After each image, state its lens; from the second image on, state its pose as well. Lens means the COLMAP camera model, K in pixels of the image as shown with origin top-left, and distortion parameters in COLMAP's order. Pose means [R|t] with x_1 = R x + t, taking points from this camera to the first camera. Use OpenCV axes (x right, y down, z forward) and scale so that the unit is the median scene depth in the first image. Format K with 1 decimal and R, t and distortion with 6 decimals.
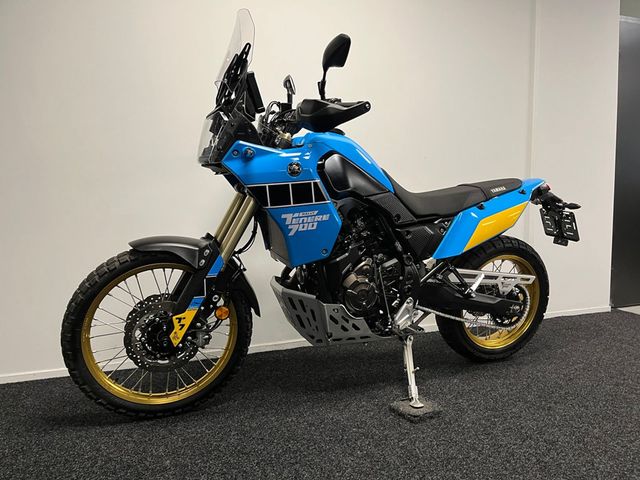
lens RADIAL K [[480.7, 0, 324.0], [0, 480.7, 242.3], [0, 0, 1]] dist [0.083469, -0.108810]
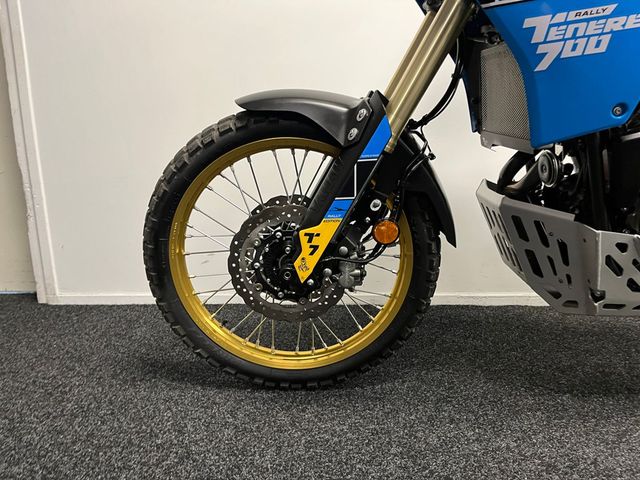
lens RADIAL K [[480.7, 0, 324.0], [0, 480.7, 242.3], [0, 0, 1]] dist [0.083469, -0.108810]
pose [[0.924819, 0.077759, -0.372375, -0.068233], [-0.033667, 0.991775, 0.123487, 0.088488], [0.378914, -0.101667, 0.919830, 0.450465]]
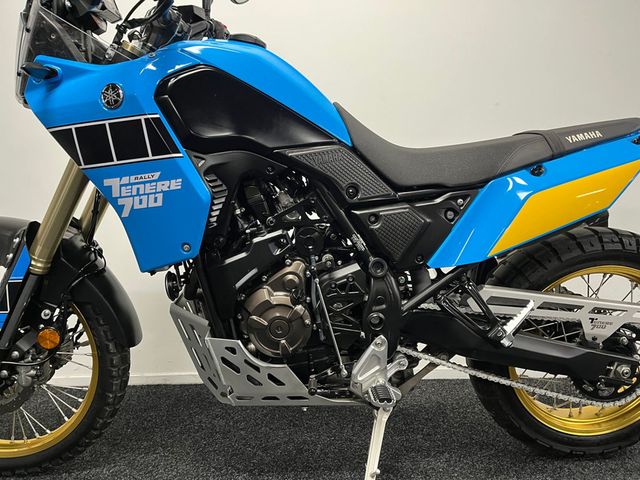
lens RADIAL K [[480.7, 0, 324.0], [0, 480.7, 242.3], [0, 0, 1]] dist [0.083469, -0.108810]
pose [[0.942971, 0.030409, -0.331483, 0.319972], [-0.025868, 0.999501, 0.018103, -0.000530], [0.331868, -0.008496, 0.943288, 0.494461]]
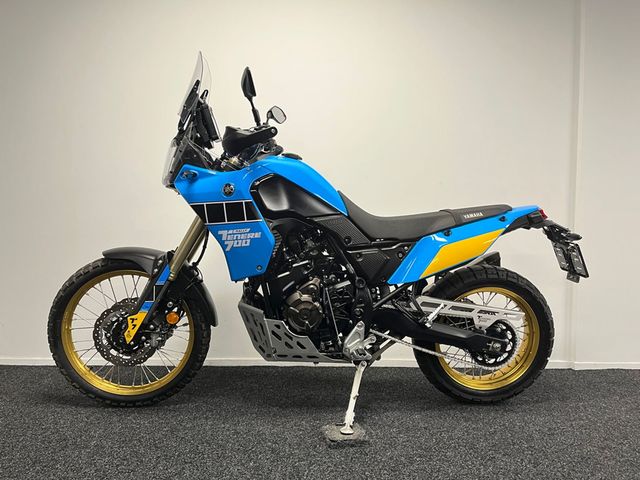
lens RADIAL K [[480.7, 0, 324.0], [0, 480.7, 242.3], [0, 0, 1]] dist [0.083469, -0.108810]
pose [[0.953269, 0.038809, -0.299620, 0.425831], [-0.057840, 0.996815, -0.054909, 0.012859], [0.296534, 0.069673, 0.952477, 0.030826]]
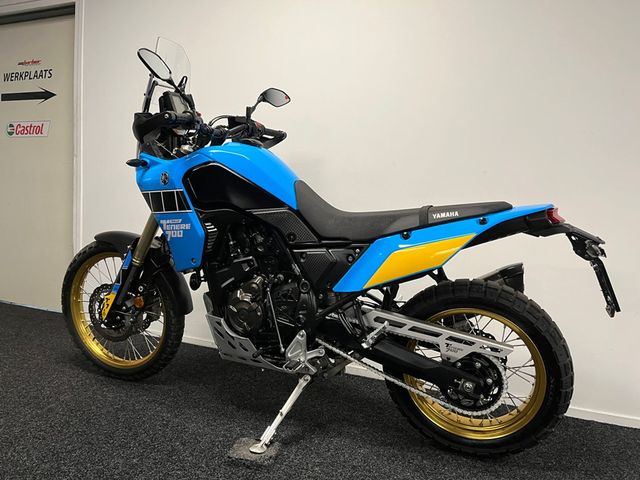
lens RADIAL K [[480.7, 0, 324.0], [0, 480.7, 242.3], [0, 0, 1]] dist [0.083469, -0.108810]
pose [[0.746028, 0.105664, -0.657477, 0.819184], [-0.125414, 0.991957, 0.017114, -0.066501], [0.653998, 0.069689, 0.753280, 0.390568]]
